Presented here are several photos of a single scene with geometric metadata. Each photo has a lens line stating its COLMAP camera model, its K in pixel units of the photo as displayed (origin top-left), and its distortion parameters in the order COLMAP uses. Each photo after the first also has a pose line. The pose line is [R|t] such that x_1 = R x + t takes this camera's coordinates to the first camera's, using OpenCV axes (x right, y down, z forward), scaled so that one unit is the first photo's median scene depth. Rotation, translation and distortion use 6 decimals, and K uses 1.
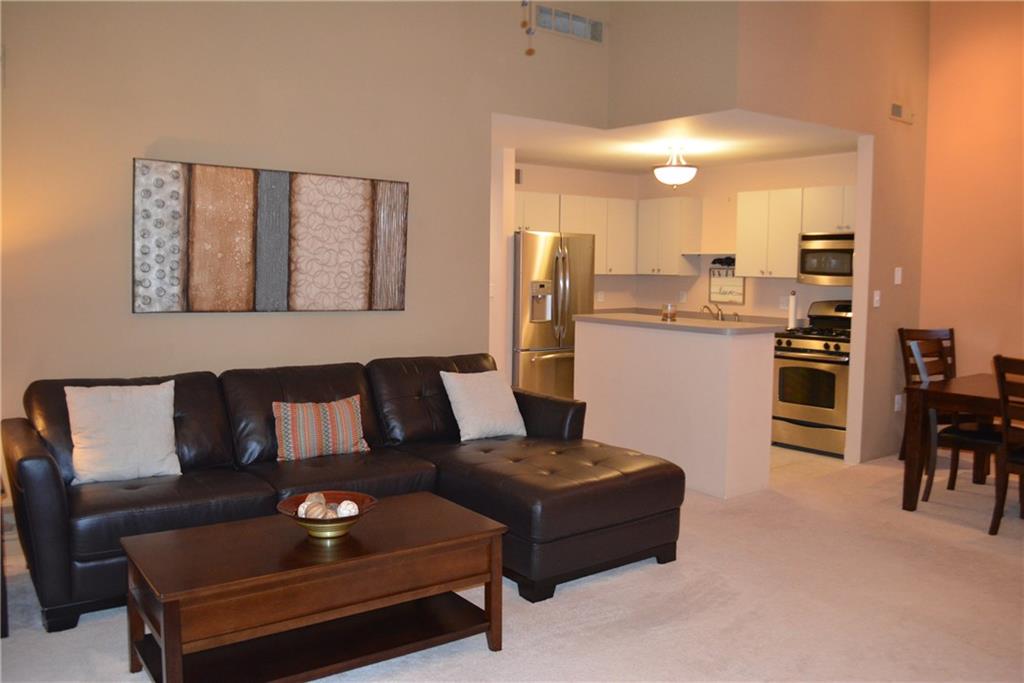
lens RADIAL K [[827.7, 0, 512.0], [0, 827.7, 341.5], [0, 0, 1]] dist [0.000053, -0.000132]
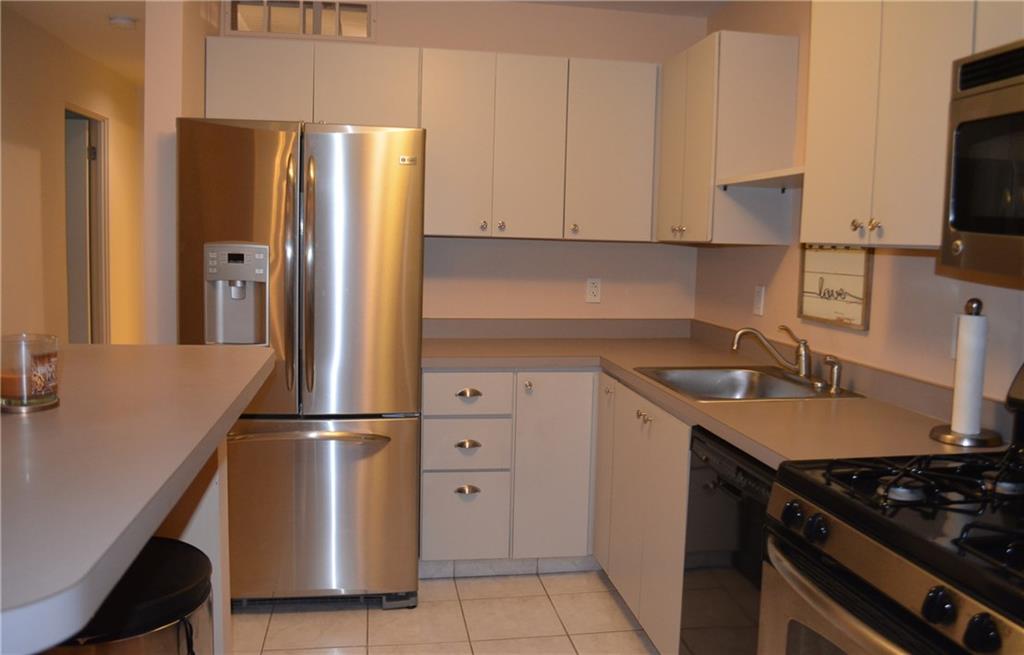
lens RADIAL K [[855.2, 0, 512.0], [0, 855.2, 327.5], [0, 0, 1]] dist [-0.000540, 0.001219]
pose [[0.896344, 0.055627, -0.439856, 0.303427], [-0.052867, 0.998430, 0.018534, -0.045344], [0.440197, 0.006641, 0.897877, 0.632642]]
